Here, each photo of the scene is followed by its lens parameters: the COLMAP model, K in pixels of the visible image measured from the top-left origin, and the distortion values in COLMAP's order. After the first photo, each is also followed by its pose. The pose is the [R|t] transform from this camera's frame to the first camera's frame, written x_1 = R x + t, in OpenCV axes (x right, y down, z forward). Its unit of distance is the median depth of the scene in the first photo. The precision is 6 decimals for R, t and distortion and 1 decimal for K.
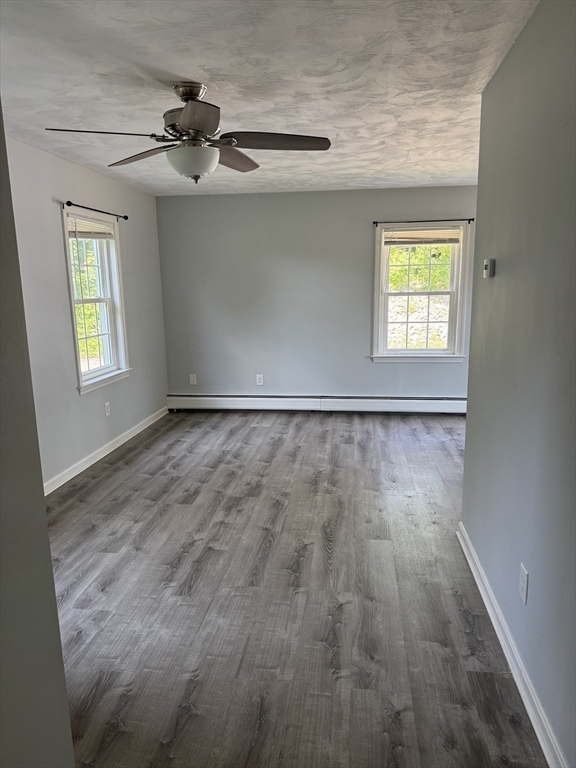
lens RADIAL K [[532.2, 0, 295.0], [0, 532.2, 386.4], [0, 0, 1]] dist [-0.001389, -0.008242]
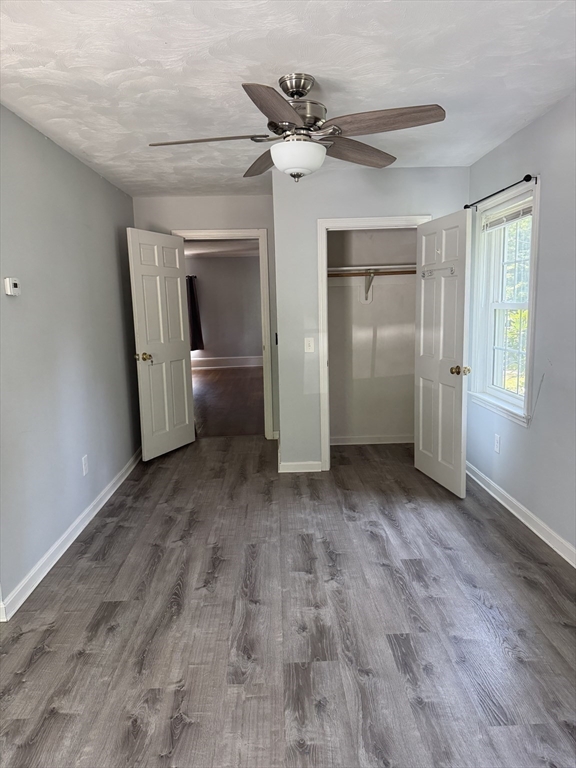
lens RADIAL K [[532.2, 0, 294.4], [0, 532.2, 389.9], [0, 0, 1]] dist [-0.001389, -0.008242]
pose [[-0.987626, 0.062750, -0.143725, -0.020602], [0.010203, 0.940230, 0.340388, -0.319317], [0.156493, 0.334710, -0.929236, 1.797945]]
